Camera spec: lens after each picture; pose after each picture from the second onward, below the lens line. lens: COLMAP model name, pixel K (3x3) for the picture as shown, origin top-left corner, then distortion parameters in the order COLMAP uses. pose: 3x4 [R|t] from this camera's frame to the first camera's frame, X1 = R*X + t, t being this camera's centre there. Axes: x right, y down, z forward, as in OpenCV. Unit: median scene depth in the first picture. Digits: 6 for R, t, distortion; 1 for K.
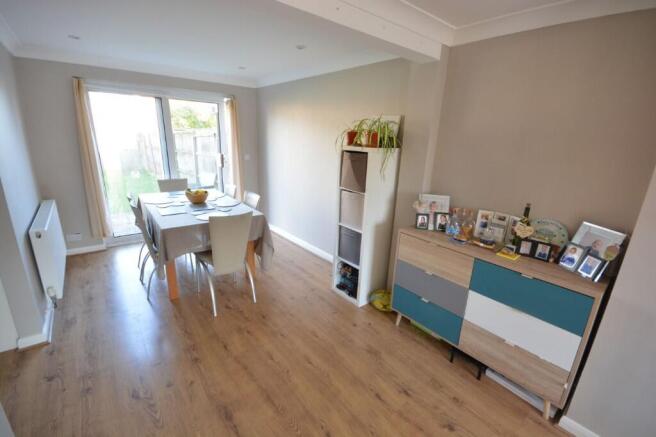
lens RADIAL K [[290.4, 0, 327.5], [0, 290.4, 221.7], [0, 0, 1]] dist [0.004194, 0.000165]
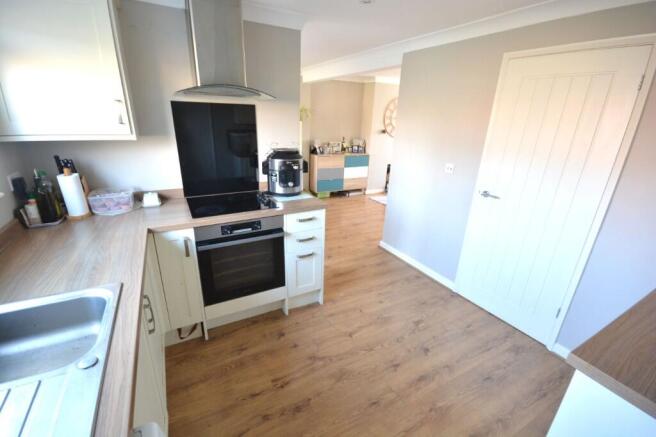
lens RADIAL K [[290.4, 0, 325.9], [0, 290.4, 219.0], [0, 0, 1]] dist [0.004194, 0.000165]
pose [[0.187682, -0.360299, 0.913761, -2.650799], [0.258457, 0.915624, 0.307948, -0.270546], [-0.947616, 0.178372, 0.264968, 0.502699]]
